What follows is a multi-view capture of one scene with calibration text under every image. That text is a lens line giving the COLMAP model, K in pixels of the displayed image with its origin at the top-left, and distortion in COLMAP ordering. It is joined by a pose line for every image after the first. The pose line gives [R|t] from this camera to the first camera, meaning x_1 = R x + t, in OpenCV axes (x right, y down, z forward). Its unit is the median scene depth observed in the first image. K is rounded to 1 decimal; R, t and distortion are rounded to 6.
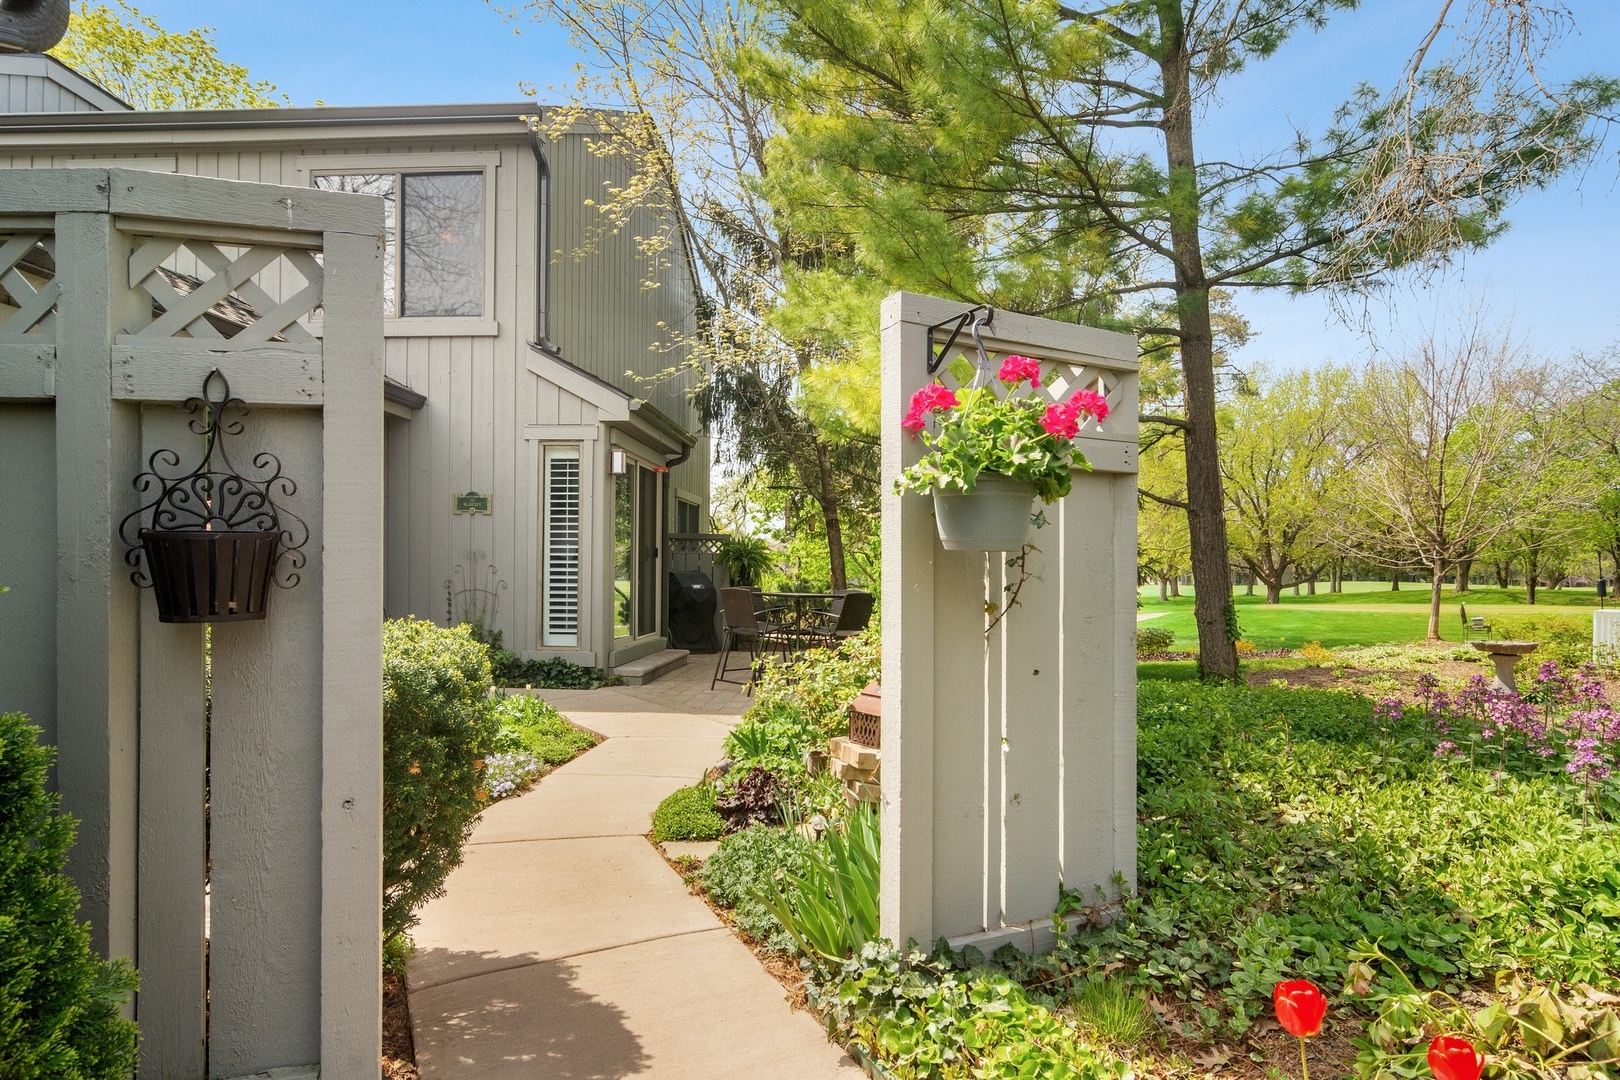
lens RADIAL K [[829.2, 0, 810.0], [0, 829.2, 540.0], [0, 0, 1]] dist [0.000373, -0.000318]
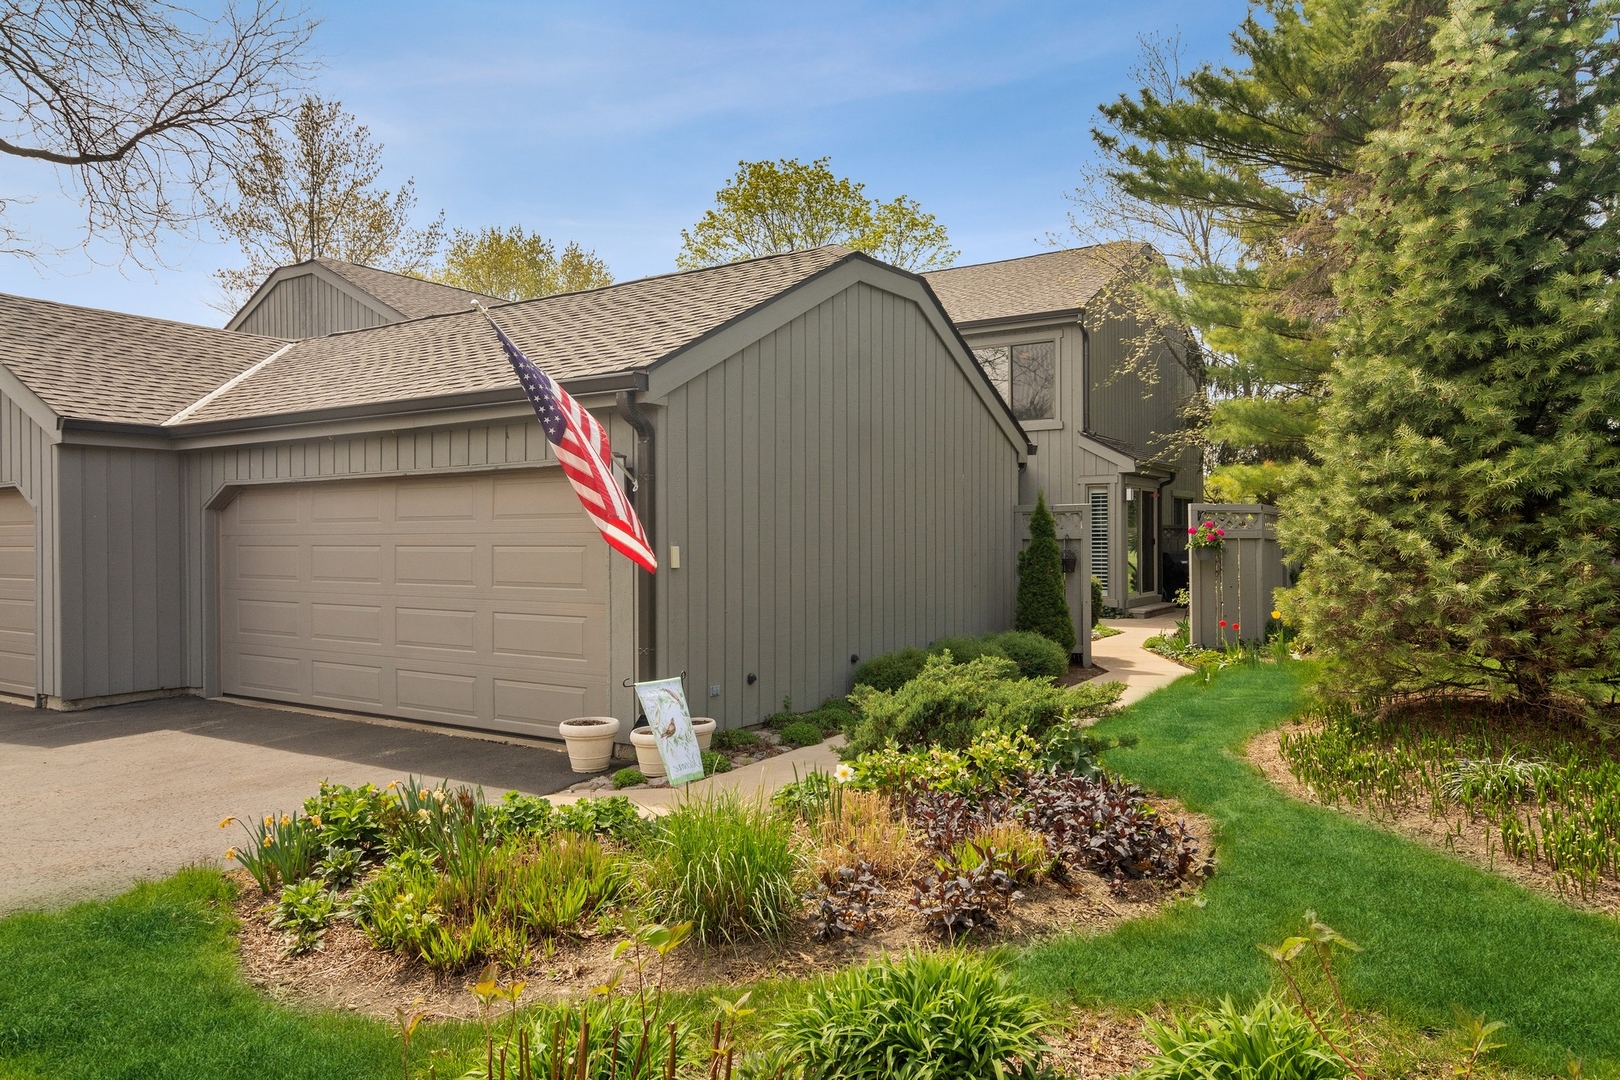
lens RADIAL K [[1050.5, 0, 810.0], [0, 1050.5, 540.0], [0, 0, 1]] dist [-0.001150, -0.000100]
pose [[0.868486, -0.001891, -0.495710, 0.298564], [0.023314, 0.999042, 0.037035, -0.096438], [0.495165, -0.043721, 0.867698, -1.334255]]
